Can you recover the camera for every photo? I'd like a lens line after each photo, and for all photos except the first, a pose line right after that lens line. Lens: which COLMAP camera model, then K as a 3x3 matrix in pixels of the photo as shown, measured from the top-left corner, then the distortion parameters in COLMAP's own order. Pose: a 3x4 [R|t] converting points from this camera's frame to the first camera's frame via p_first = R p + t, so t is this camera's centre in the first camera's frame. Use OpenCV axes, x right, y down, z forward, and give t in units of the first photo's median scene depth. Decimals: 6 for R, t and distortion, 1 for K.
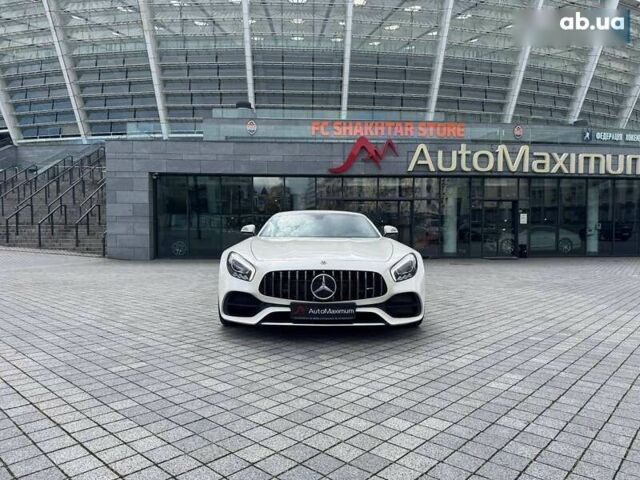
lens RADIAL K [[448.0, 0, 318.7], [0, 448.0, 249.9], [0, 0, 1]] dist [0.022615, -0.042705]
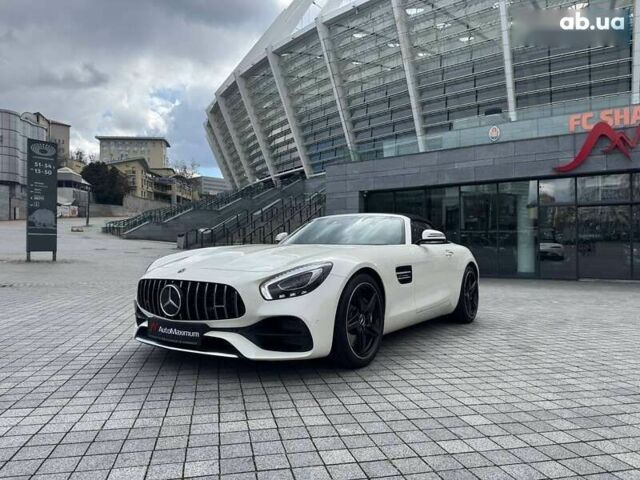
lens RADIAL K [[448.0, 0, 315.2], [0, 448.0, 251.6], [0, 0, 1]] dist [0.022615, -0.042705]
pose [[0.821840, -0.005778, -0.569688, 0.122182], [-0.015531, 0.999350, -0.032542, 0.002866], [0.569506, 0.035592, 0.821216, 0.084259]]
